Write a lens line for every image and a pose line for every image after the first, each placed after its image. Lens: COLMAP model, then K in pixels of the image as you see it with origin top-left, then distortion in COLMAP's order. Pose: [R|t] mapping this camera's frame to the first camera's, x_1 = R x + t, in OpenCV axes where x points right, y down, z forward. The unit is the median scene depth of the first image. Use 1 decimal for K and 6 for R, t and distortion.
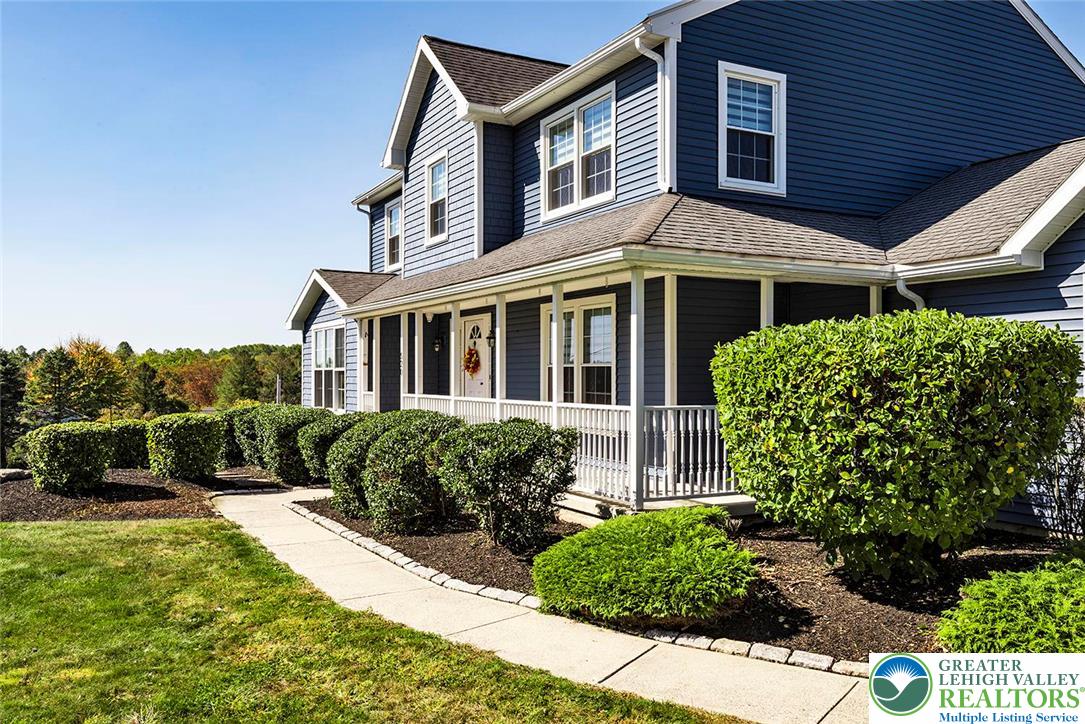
lens RADIAL K [[872.5, 0, 542.5], [0, 872.5, 362.0], [0, 0, 1]] dist [0.005361, 0.002490]
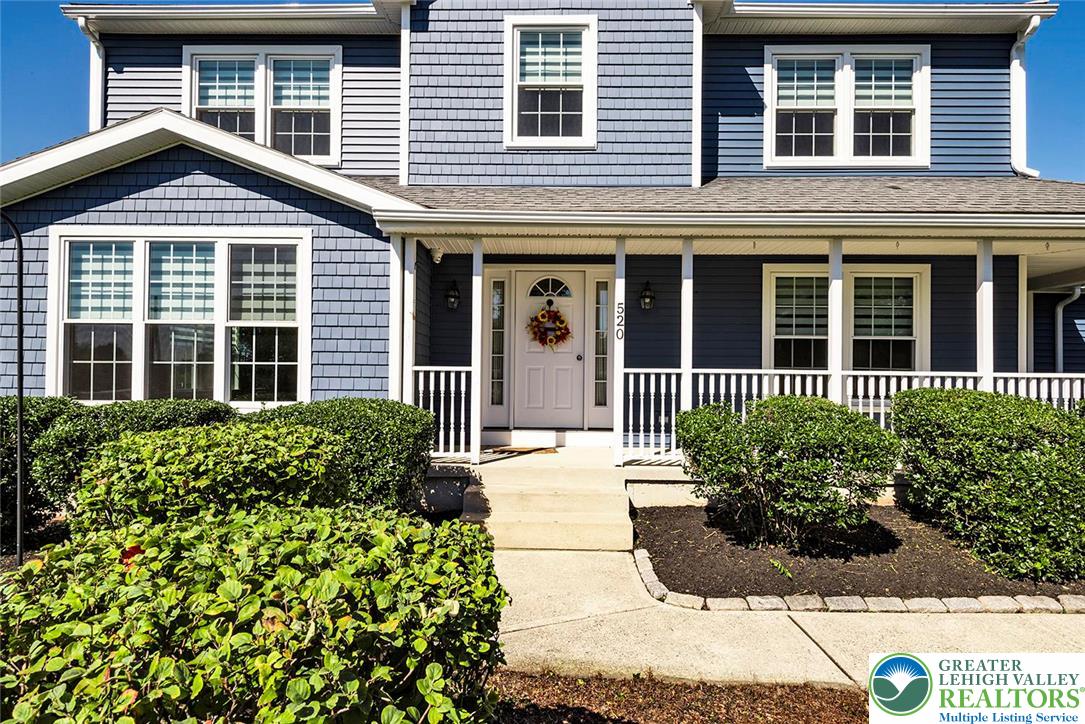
lens RADIAL K [[532.8, 0, 542.5], [0, 532.8, 362.0], [0, 0, 1]] dist [0.013513, -0.000028]
pose [[0.496538, 0.009743, 0.867960, -0.645664], [-0.022813, 0.999738, 0.001829, 0.038957], [-0.867715, -0.020708, 0.496630, 1.068606]]
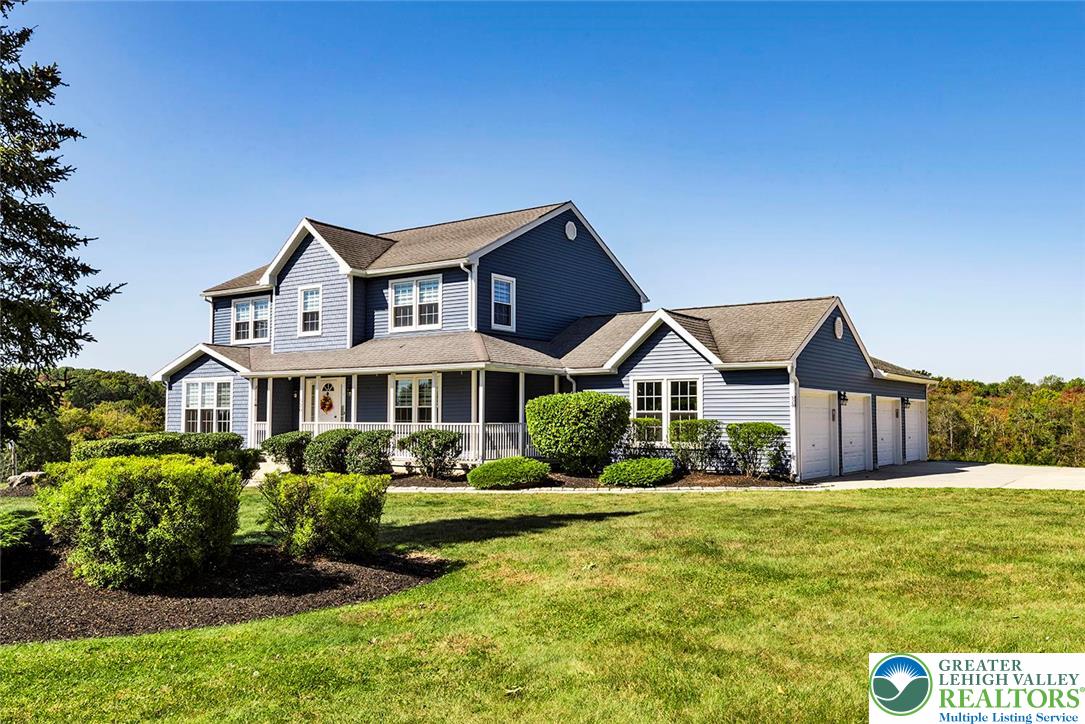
lens RADIAL K [[830.3, 0, 542.5], [0, 830.3, 362.0], [0, 0, 1]] dist [0.006616, 0.001344]
pose [[0.891926, 0.028636, 0.451274, -0.607256], [-0.006216, 0.998675, -0.051087, -0.003573], [-0.452139, 0.042761, 0.890922, -0.912286]]
